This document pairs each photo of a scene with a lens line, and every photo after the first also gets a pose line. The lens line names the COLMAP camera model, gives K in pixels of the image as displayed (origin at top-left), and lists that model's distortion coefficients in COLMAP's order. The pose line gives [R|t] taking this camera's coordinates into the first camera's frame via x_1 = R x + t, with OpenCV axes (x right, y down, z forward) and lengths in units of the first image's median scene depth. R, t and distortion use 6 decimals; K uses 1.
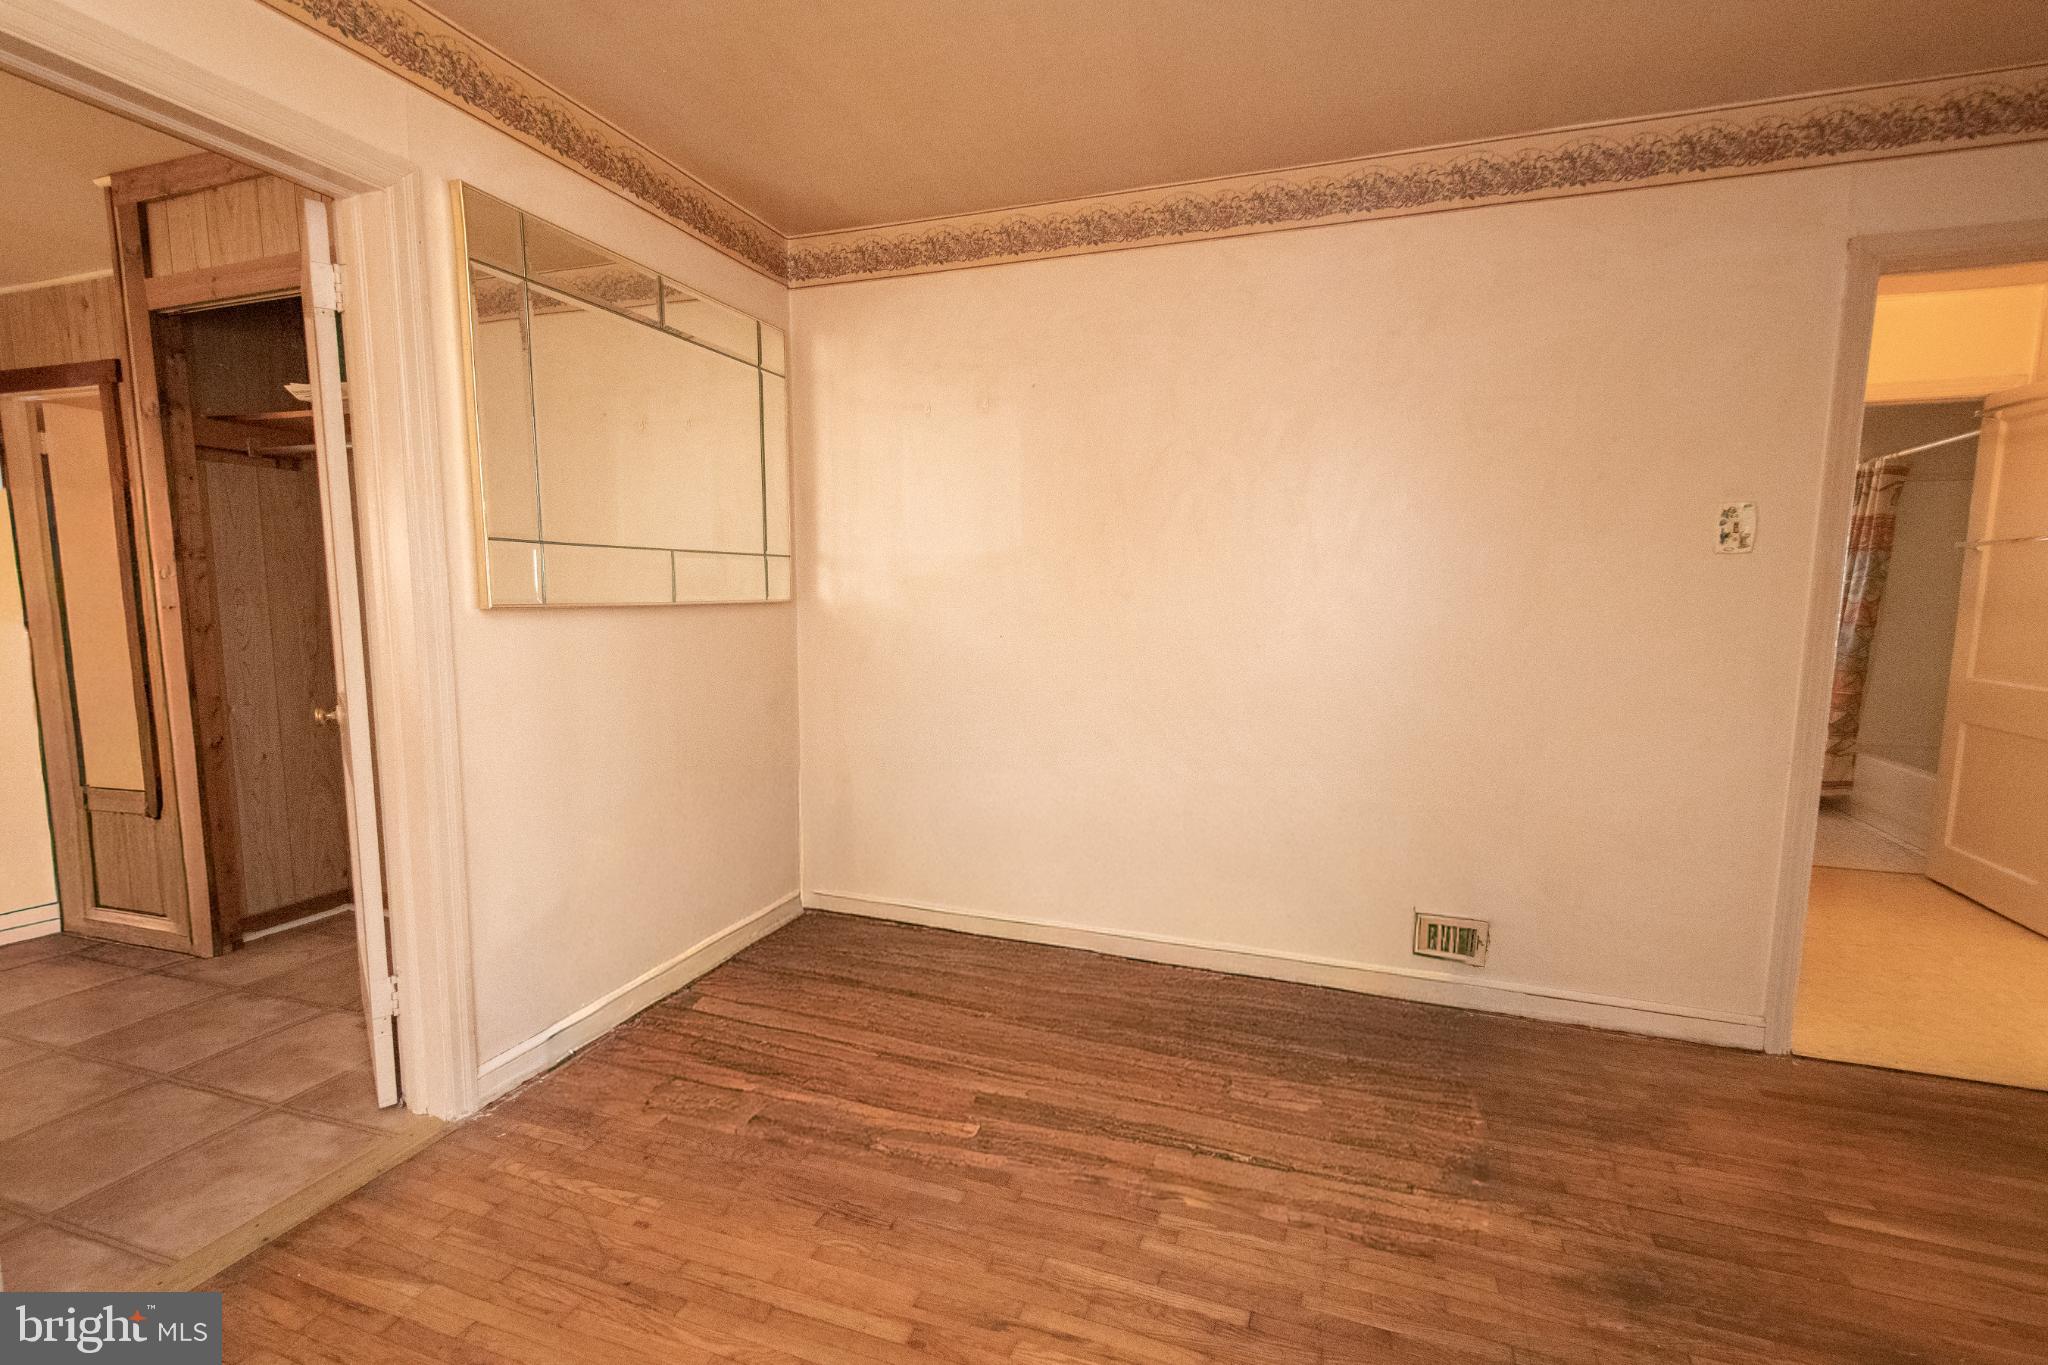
lens RADIAL K [[897.0, 0, 1016.3], [0, 897.0, 690.6], [0, 0, 1]] dist [0.018709, -0.007584]
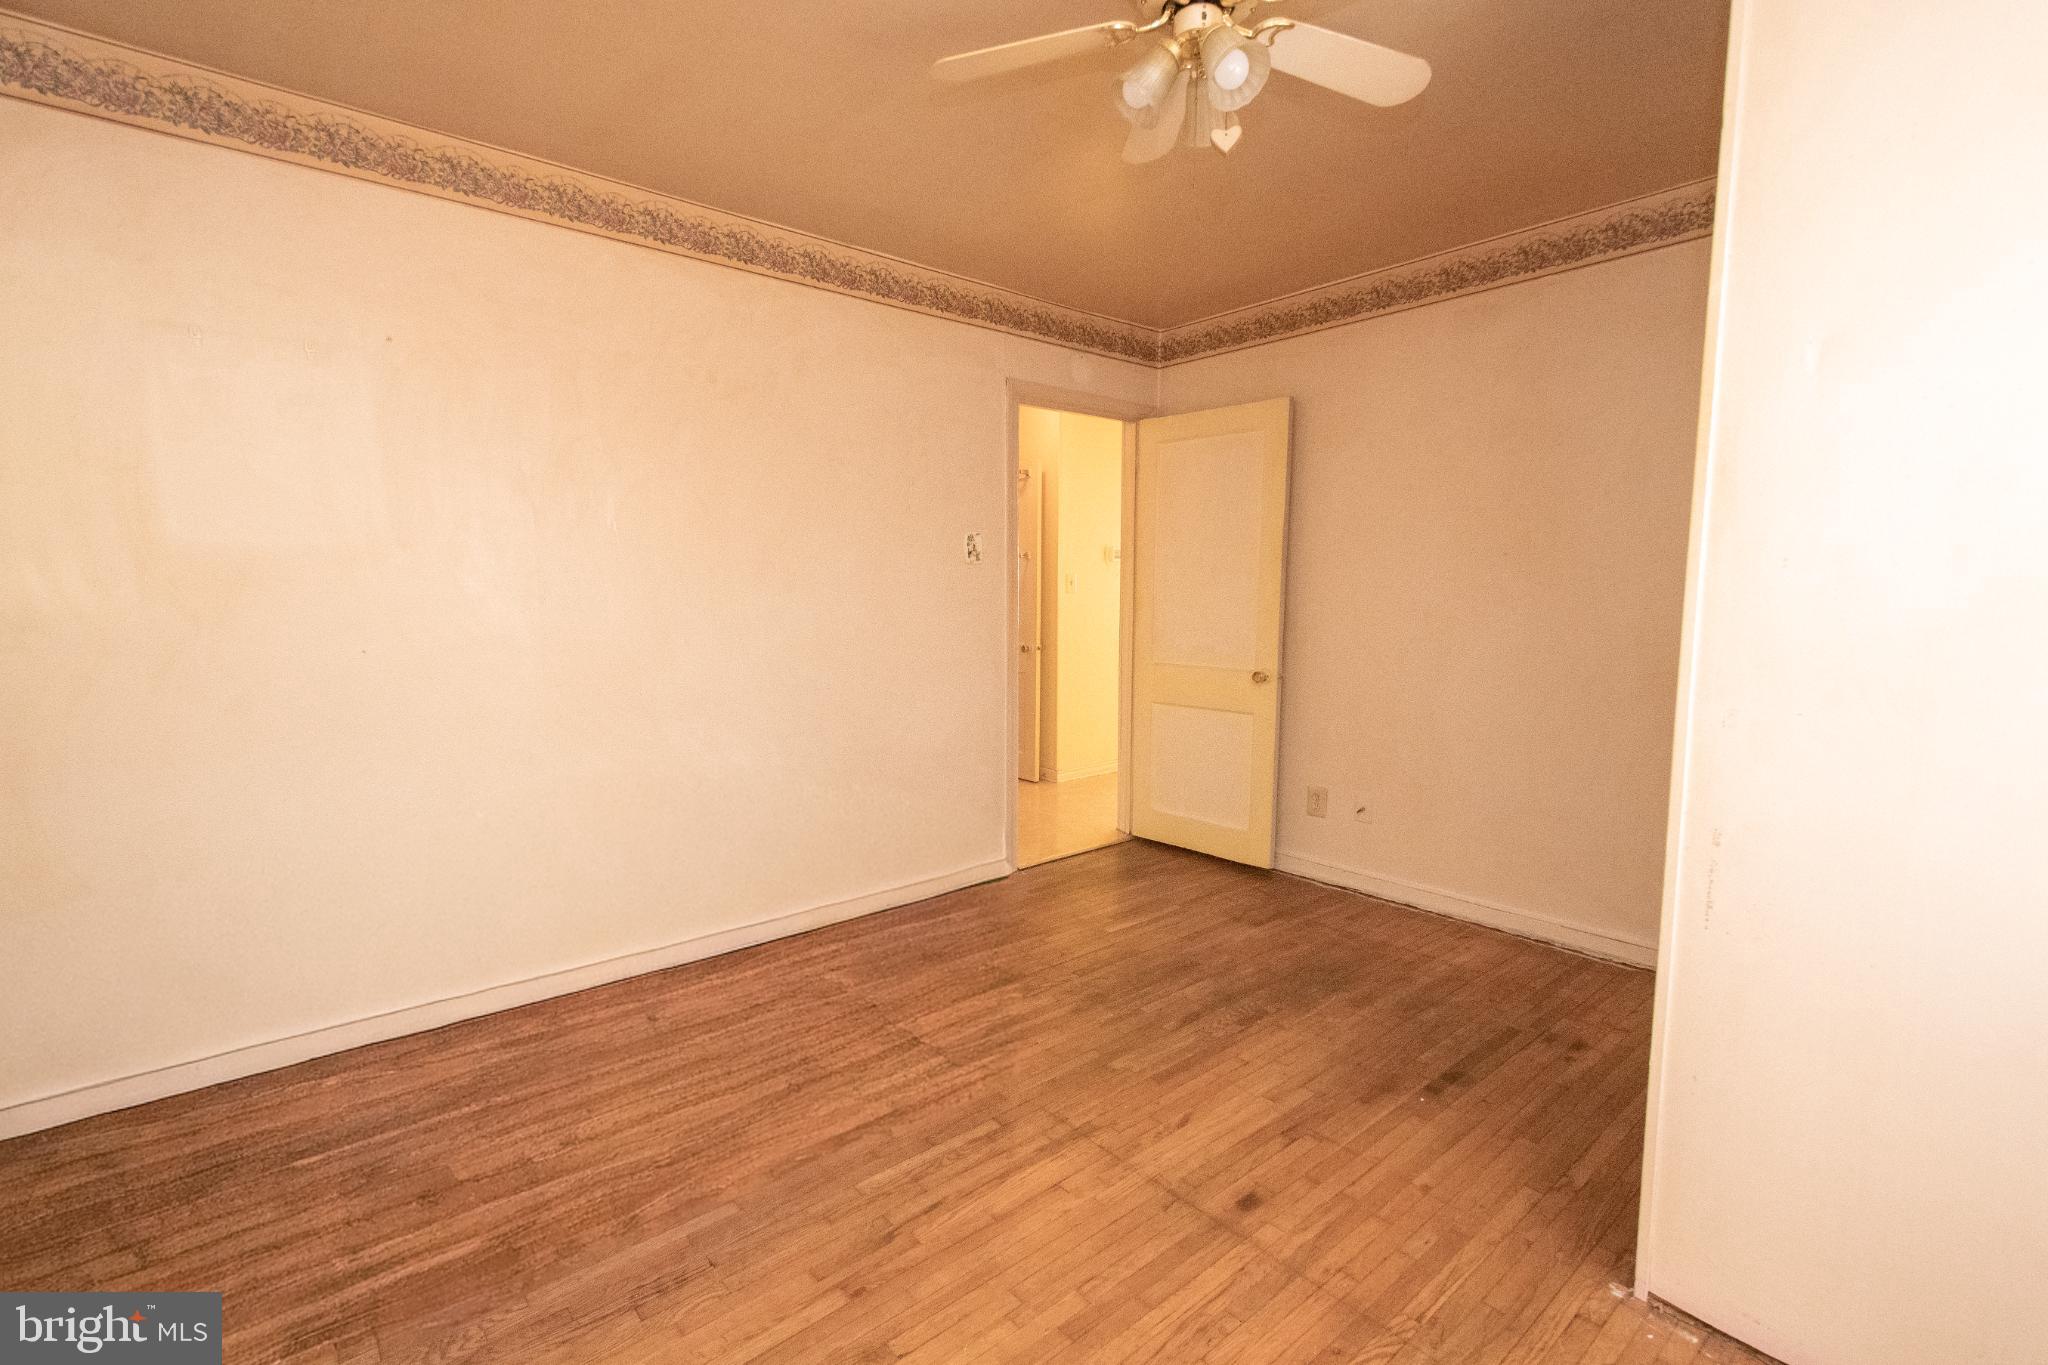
lens RADIAL K [[897.0, 0, 1016.3], [0, 897.0, 690.6], [0, 0, 1]] dist [0.018709, -0.007584]
pose [[0.510933, -0.102765, 0.853456, -0.556334], [0.109945, 0.992487, 0.053686, -0.010357], [-0.852561, 0.066403, 0.518393, 0.160261]]
